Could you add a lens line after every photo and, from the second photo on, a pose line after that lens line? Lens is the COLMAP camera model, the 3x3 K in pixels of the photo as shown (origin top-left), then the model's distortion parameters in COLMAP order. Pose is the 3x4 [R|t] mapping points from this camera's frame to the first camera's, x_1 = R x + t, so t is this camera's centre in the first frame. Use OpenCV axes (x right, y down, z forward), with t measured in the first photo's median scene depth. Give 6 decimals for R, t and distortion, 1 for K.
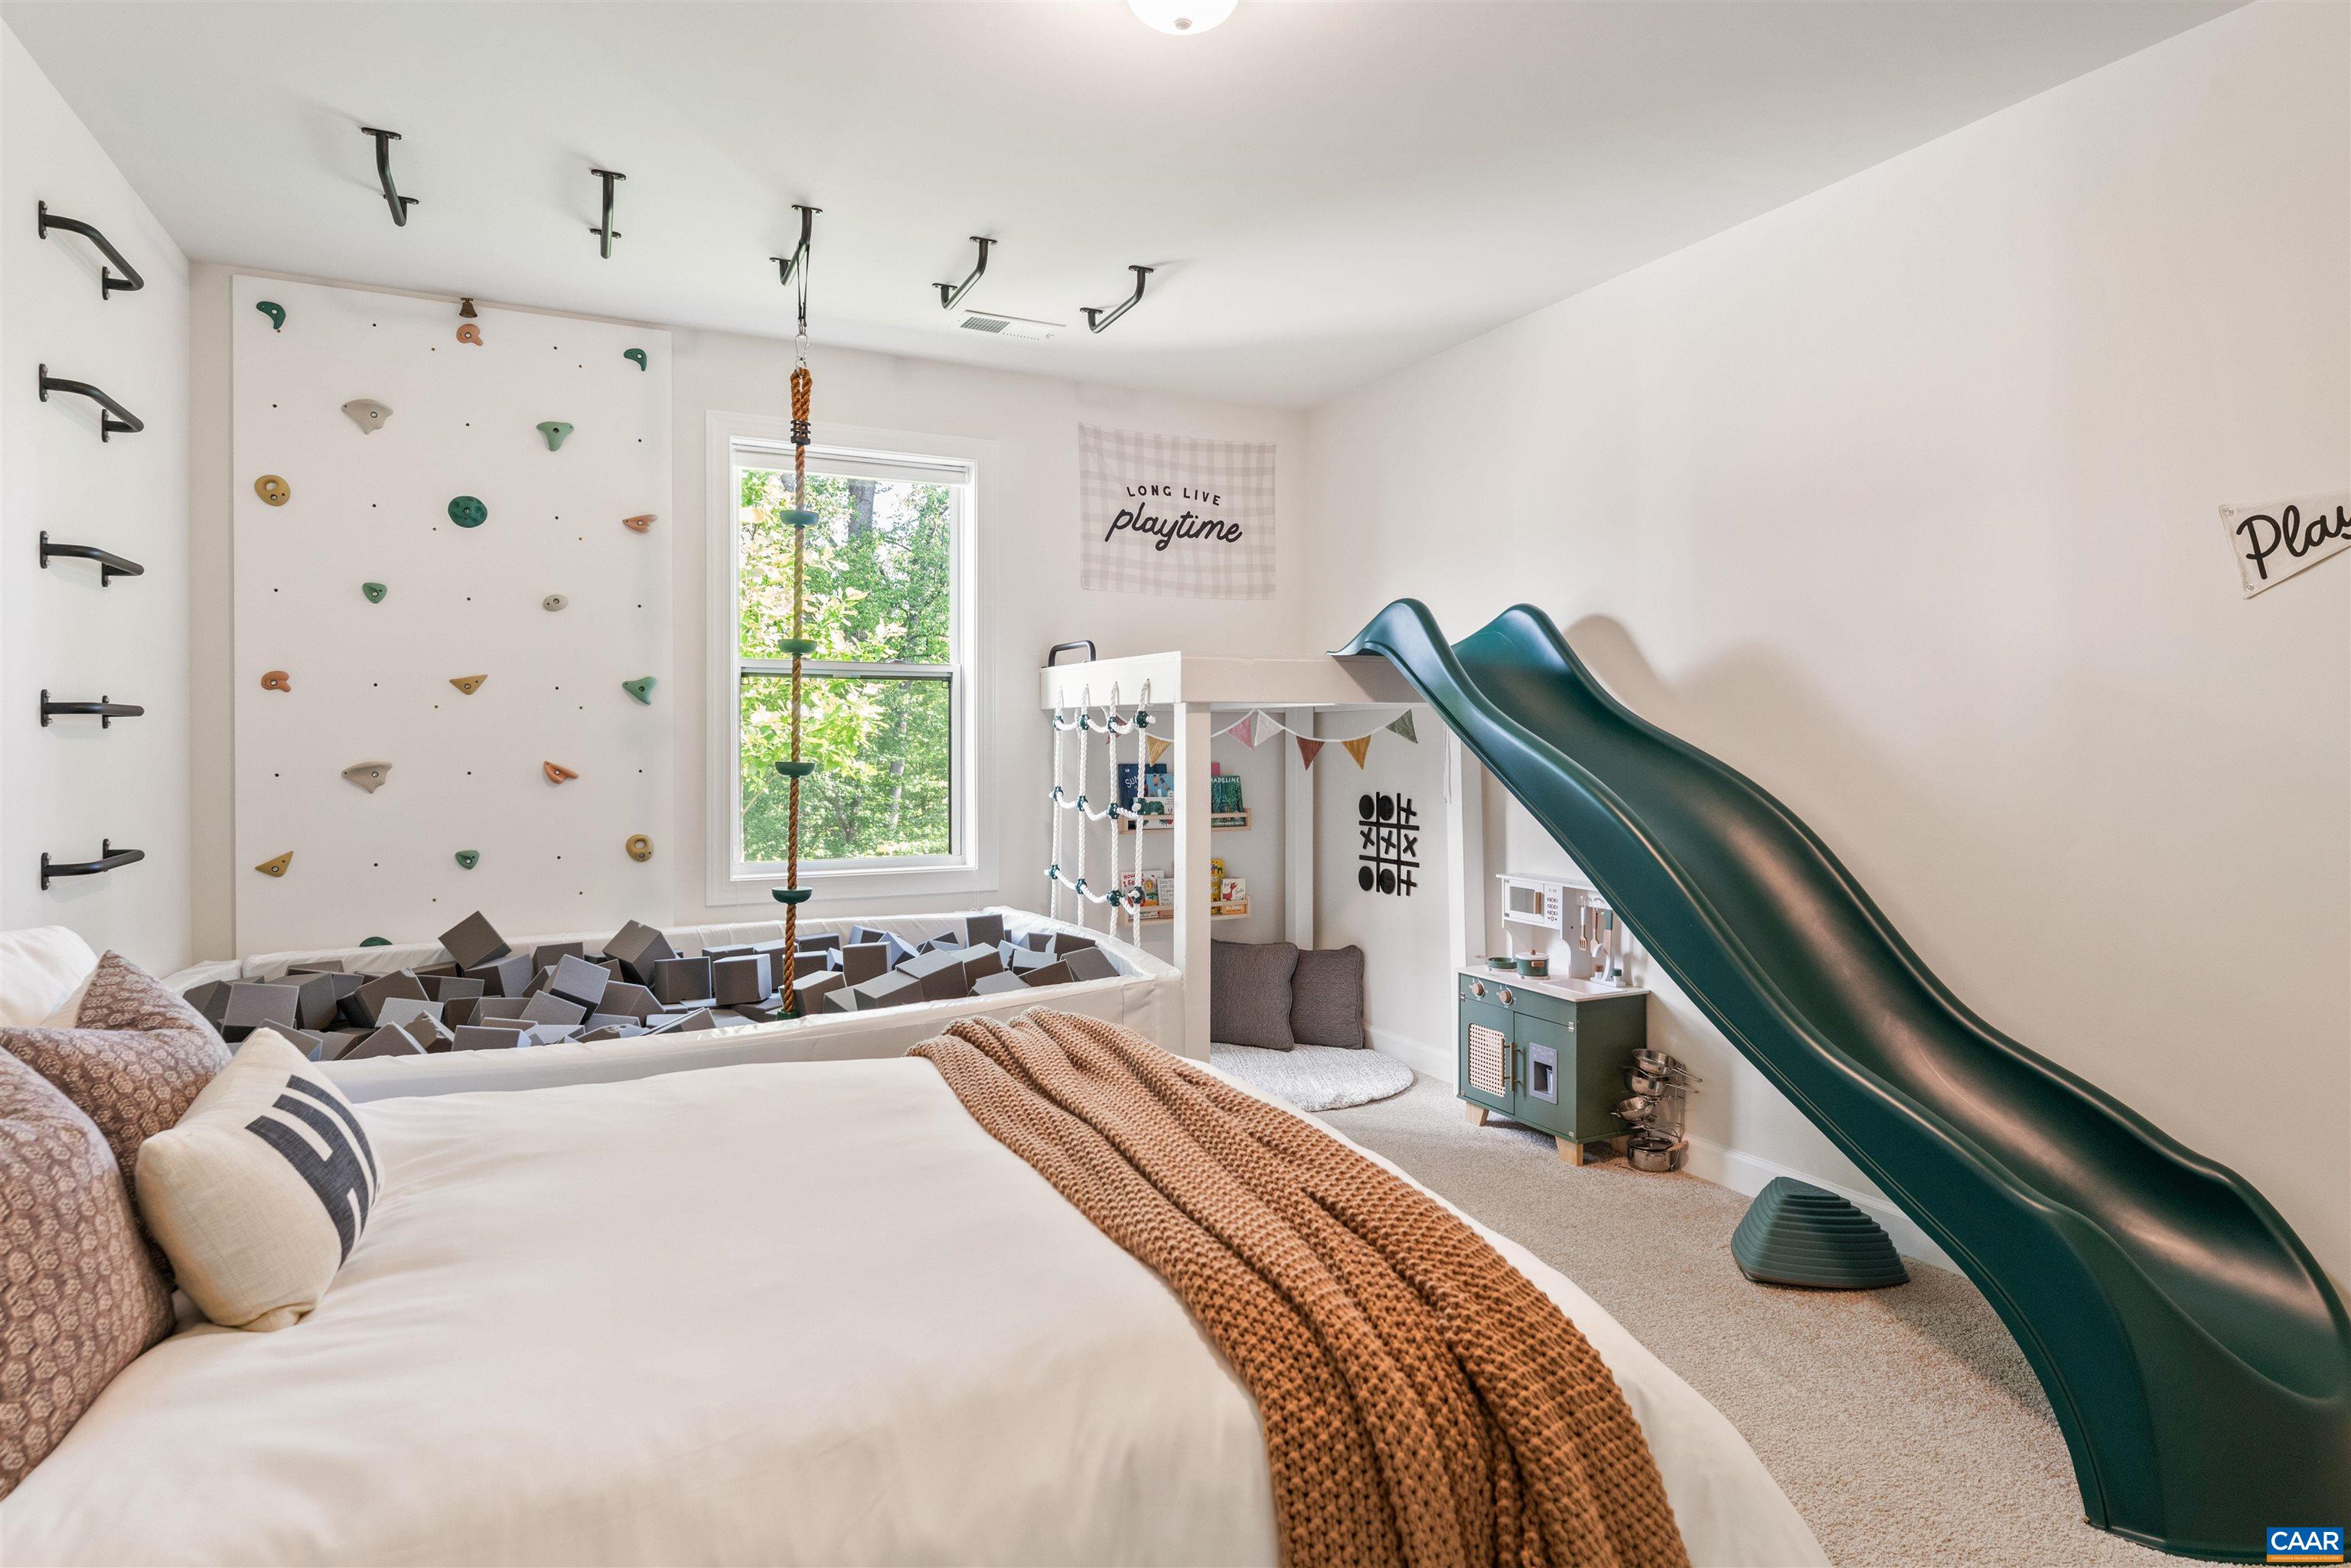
lens RADIAL K [[1260.5, 0, 1175.8], [0, 1260.5, 763.4], [0, 0, 1]] dist [-0.003630, 0.000164]
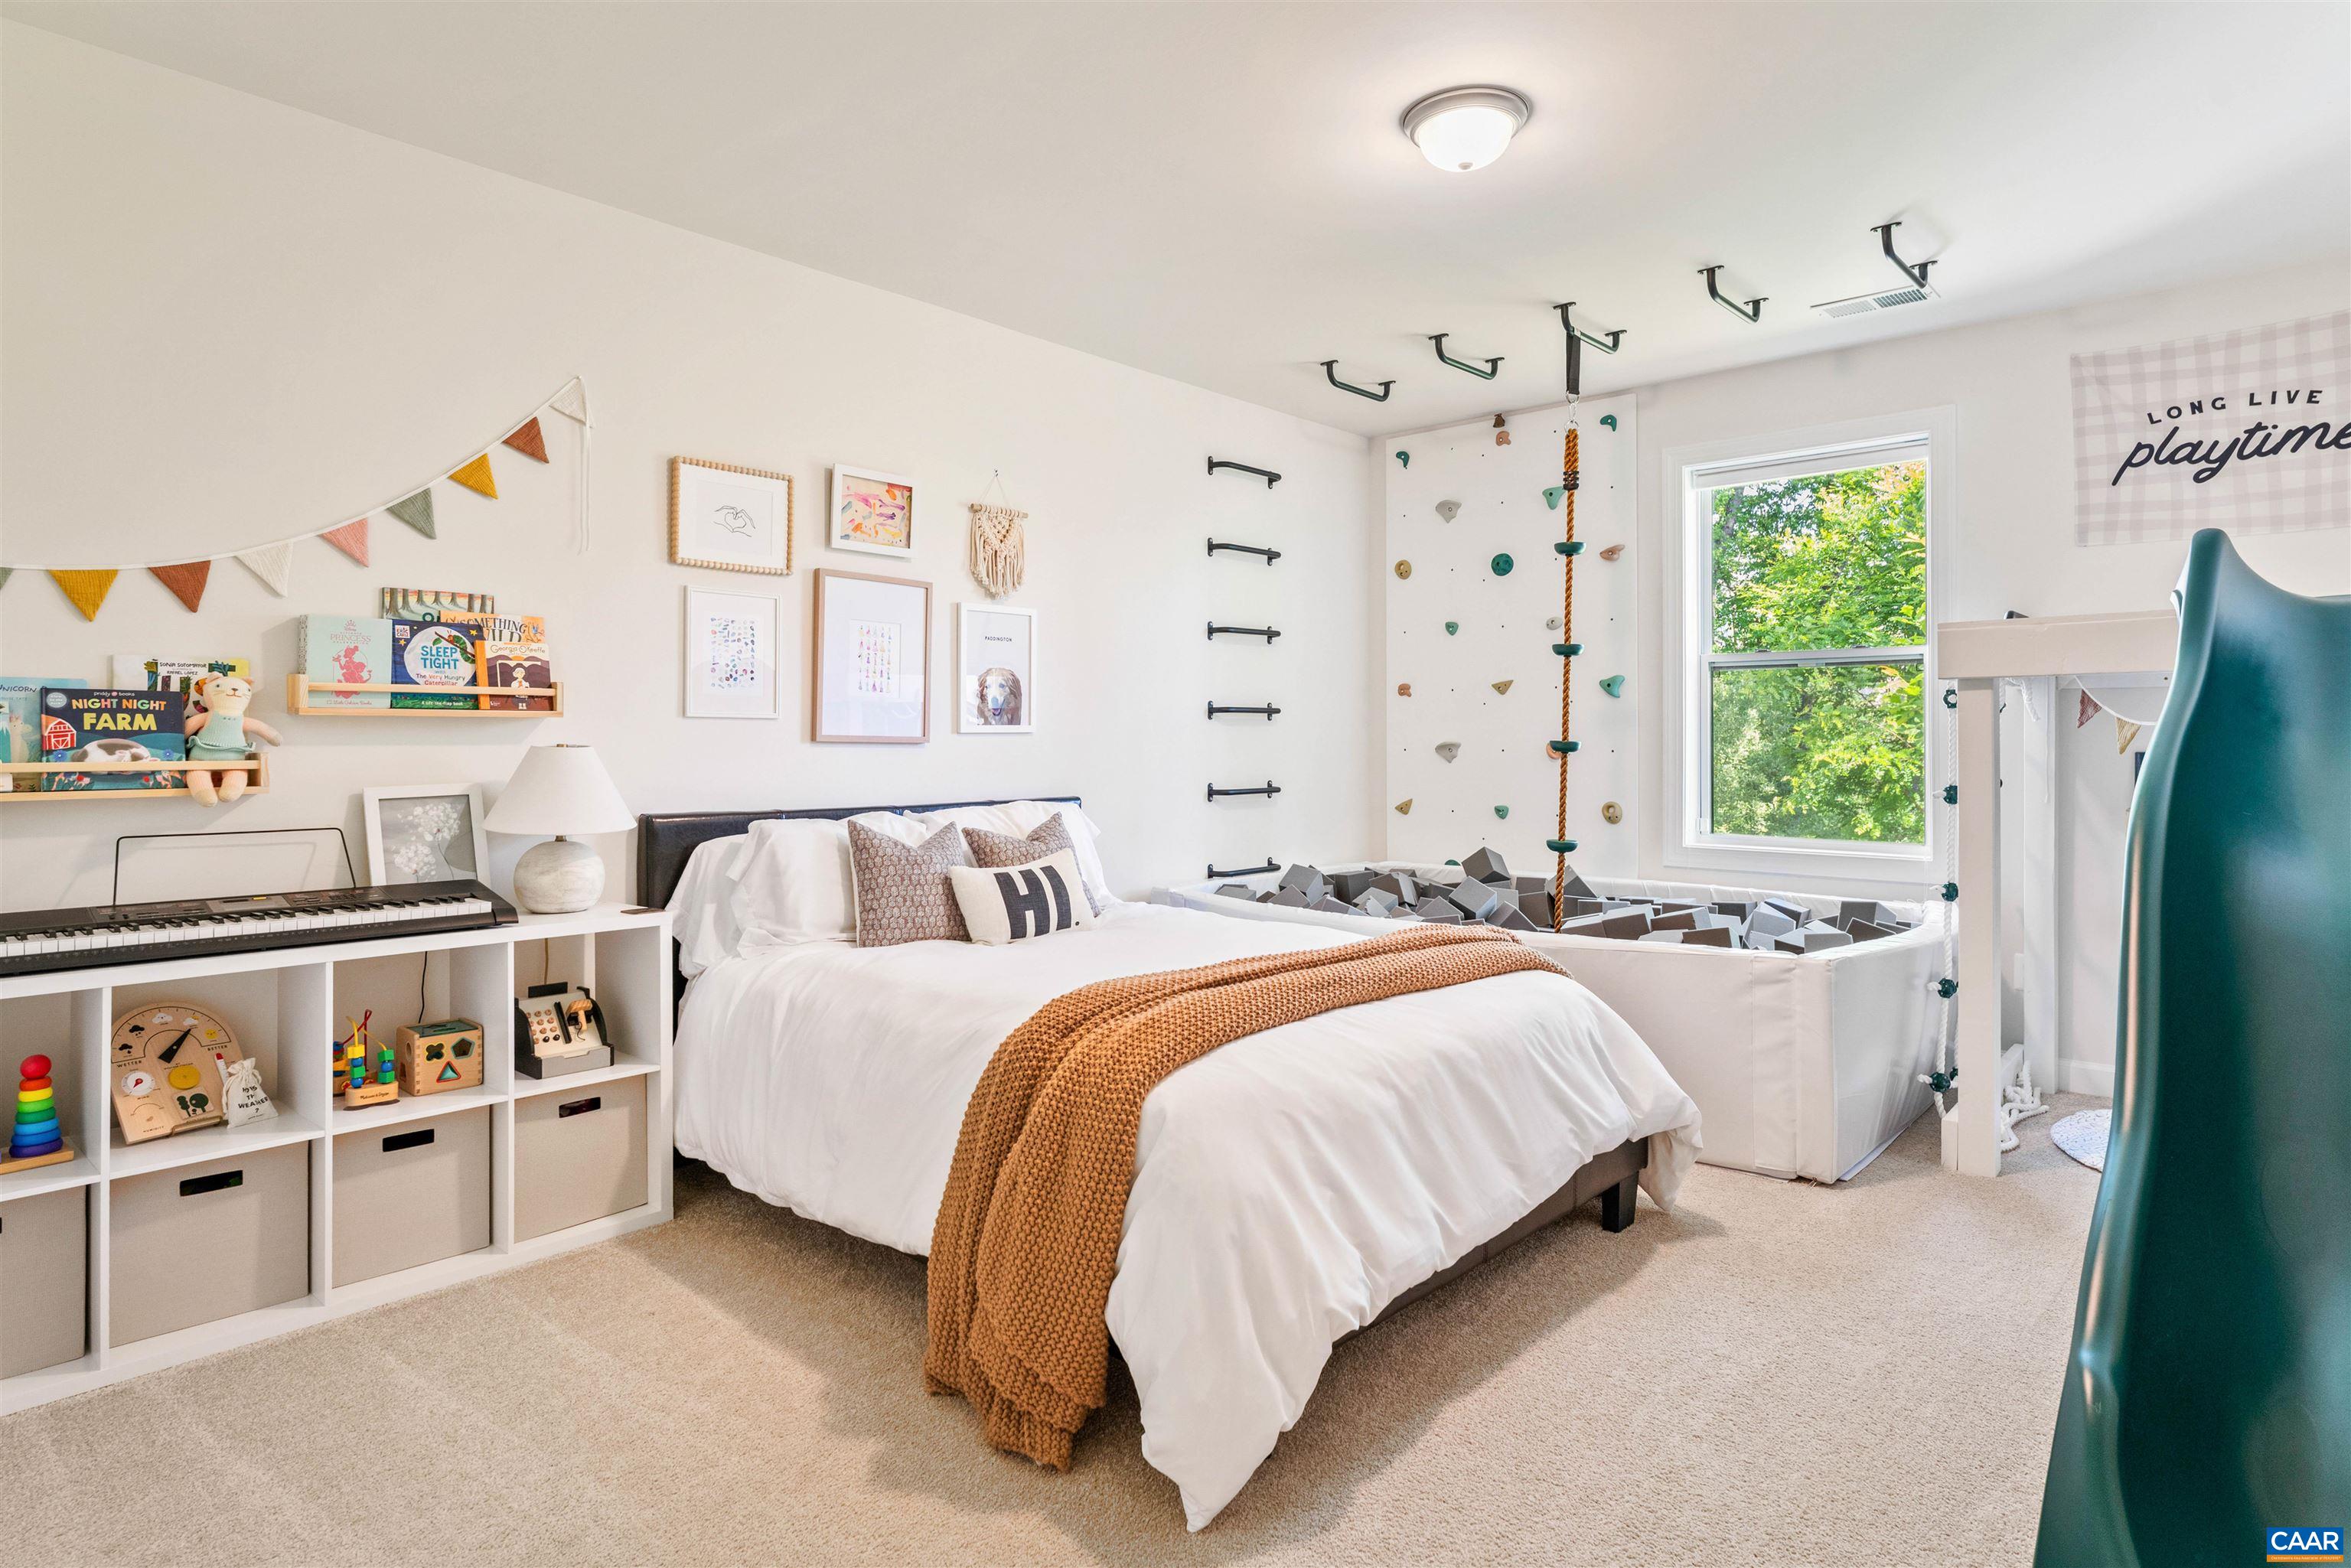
lens RADIAL K [[1260.5, 0, 1175.1], [0, 1260.5, 771.8], [0, 0, 1]] dist [-0.003630, 0.000164]
pose [[0.364593, 0.026569, -0.930788, 0.497727], [-0.015747, 0.999626, 0.022365, 0.005037], [0.931034, 0.006503, 0.364875, 0.115352]]
